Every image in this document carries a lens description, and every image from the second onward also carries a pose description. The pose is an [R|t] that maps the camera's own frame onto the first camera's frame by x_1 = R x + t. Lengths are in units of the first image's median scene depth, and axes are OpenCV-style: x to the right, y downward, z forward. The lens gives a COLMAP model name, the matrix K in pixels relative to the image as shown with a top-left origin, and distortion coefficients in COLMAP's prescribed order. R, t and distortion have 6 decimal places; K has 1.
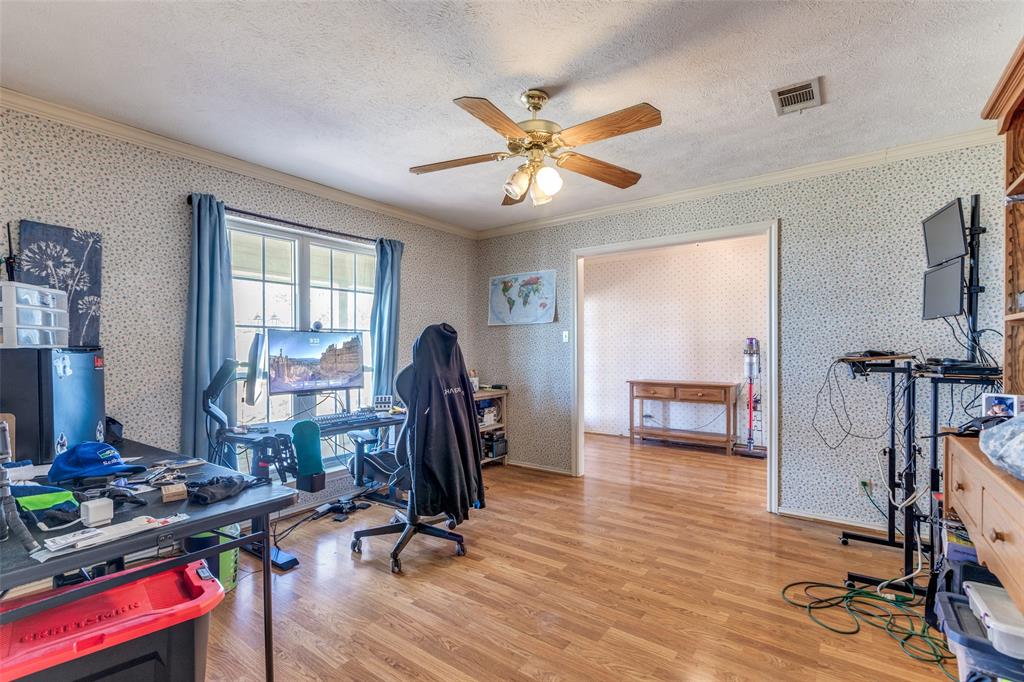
lens RADIAL K [[469.2, 0, 507.4], [0, 469.2, 354.3], [0, 0, 1]] dist [-0.001182, -0.000063]
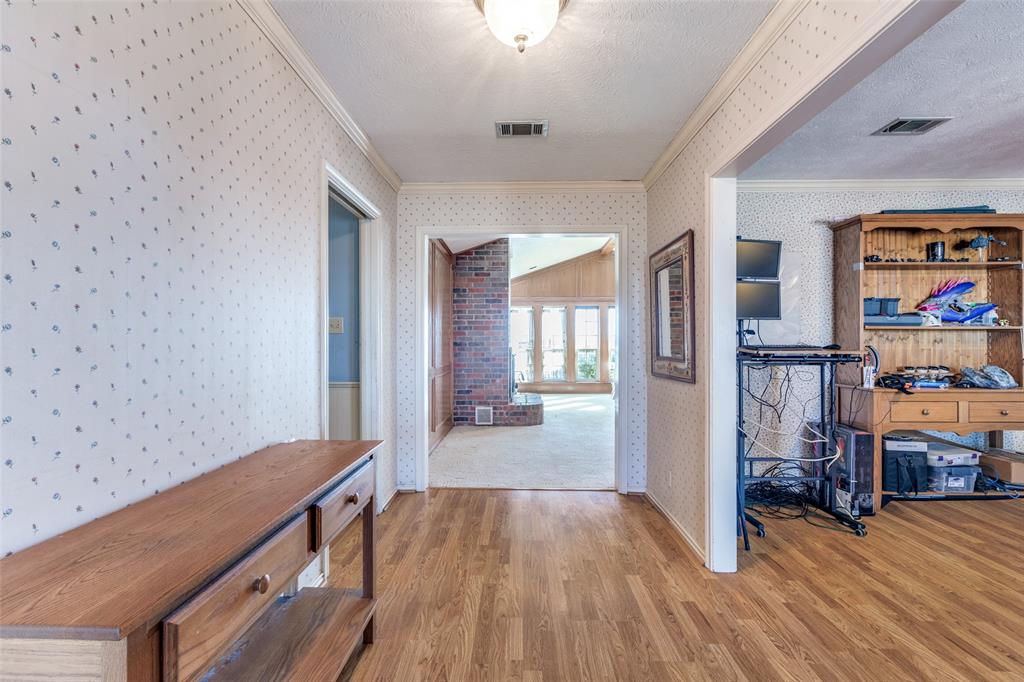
lens RADIAL K [[459.7, 0, 508.6], [0, 459.7, 343.5], [0, 0, 1]] dist [-0.001601, 0.000007]
pose [[-0.575290, 0.009137, 0.817898, 0.190419], [0.014939, 0.999888, -0.000663, -0.015665], [-0.817813, 0.011837, -0.575363, 1.744704]]
